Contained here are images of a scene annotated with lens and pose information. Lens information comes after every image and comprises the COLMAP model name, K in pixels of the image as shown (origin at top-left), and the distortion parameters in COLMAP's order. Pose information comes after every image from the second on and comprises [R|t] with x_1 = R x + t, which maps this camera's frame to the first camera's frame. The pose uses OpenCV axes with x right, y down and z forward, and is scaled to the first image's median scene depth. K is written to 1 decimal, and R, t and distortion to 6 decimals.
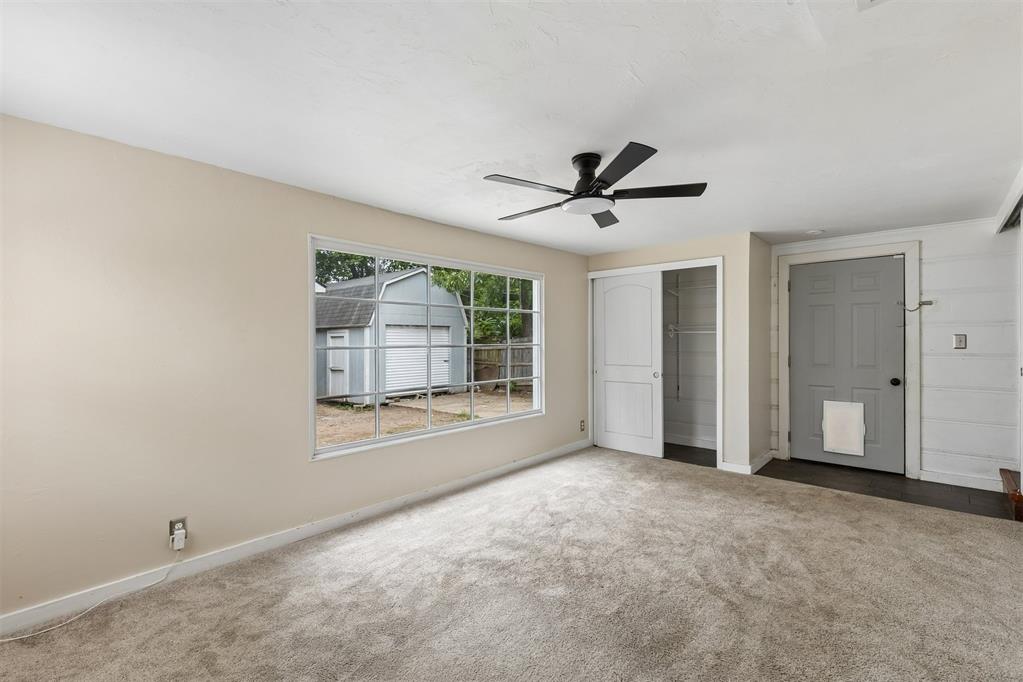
lens RADIAL K [[462.2, 0, 511.5], [0, 462.2, 341.0], [0, 0, 1]] dist [0.001592, -0.000174]
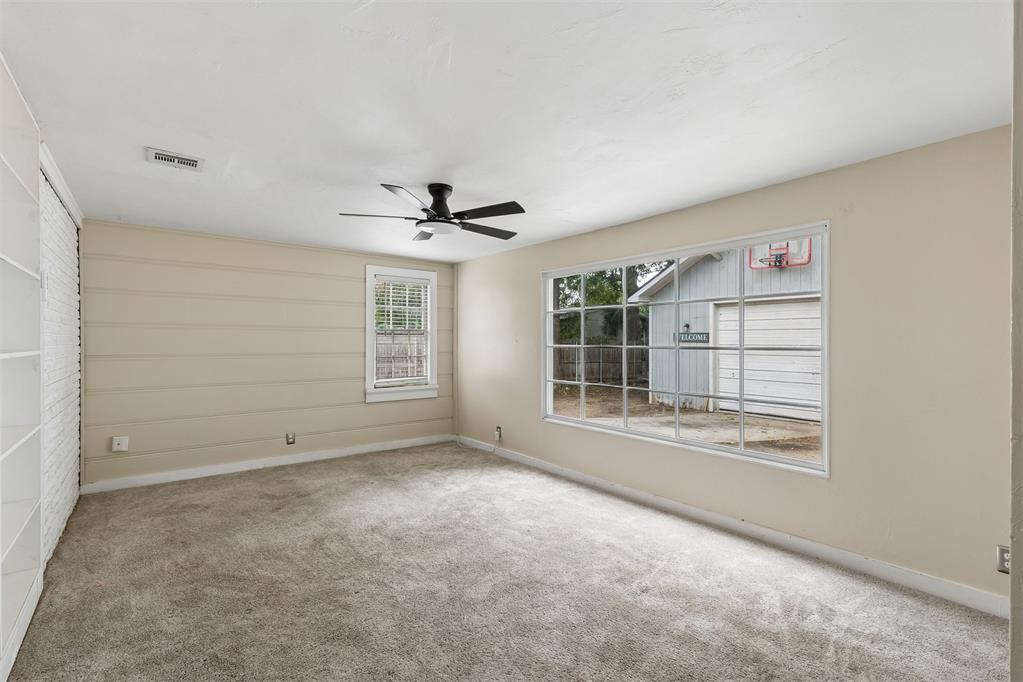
lens RADIAL K [[462.2, 0, 511.5], [0, 462.2, 341.0], [0, 0, 1]] dist [0.001592, -0.000174]
pose [[-0.158578, 0.006455, -0.987325, 0.896106], [-0.001006, 0.999977, 0.006700, -0.008740], [0.987346, 0.002055, -0.158568, 0.946616]]
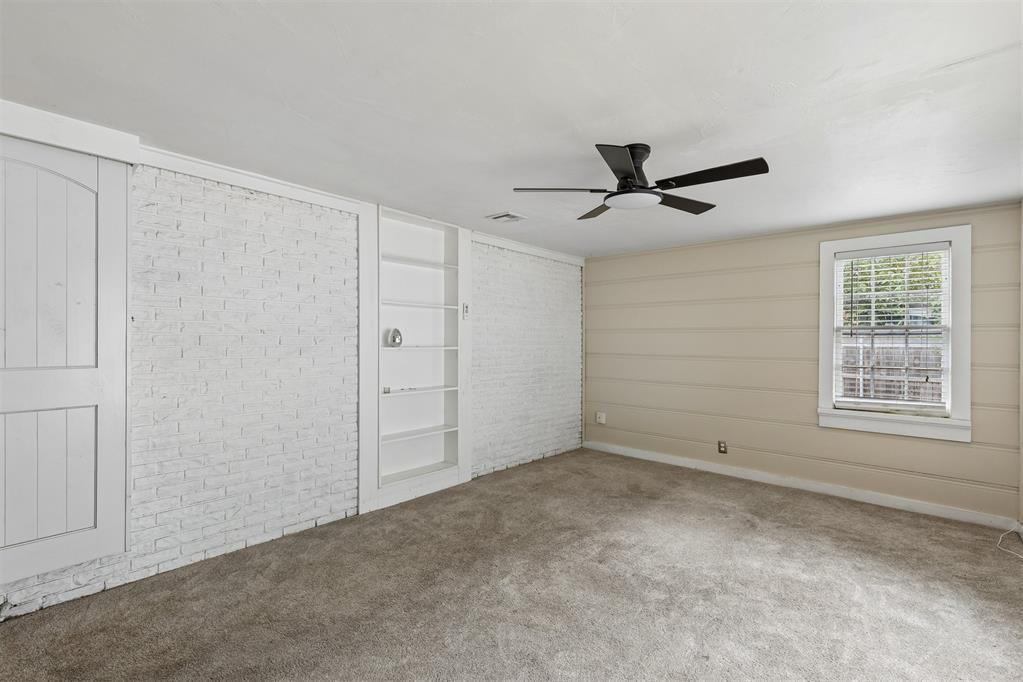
lens RADIAL K [[462.2, 0, 511.5], [0, 462.2, 341.0], [0, 0, 1]] dist [0.001592, -0.000174]
pose [[-0.999983, -0.000365, -0.005830, 0.282656], [-0.000346, 0.999995, -0.003215, -0.002161], [0.005831, -0.003213, -0.999978, 1.347847]]
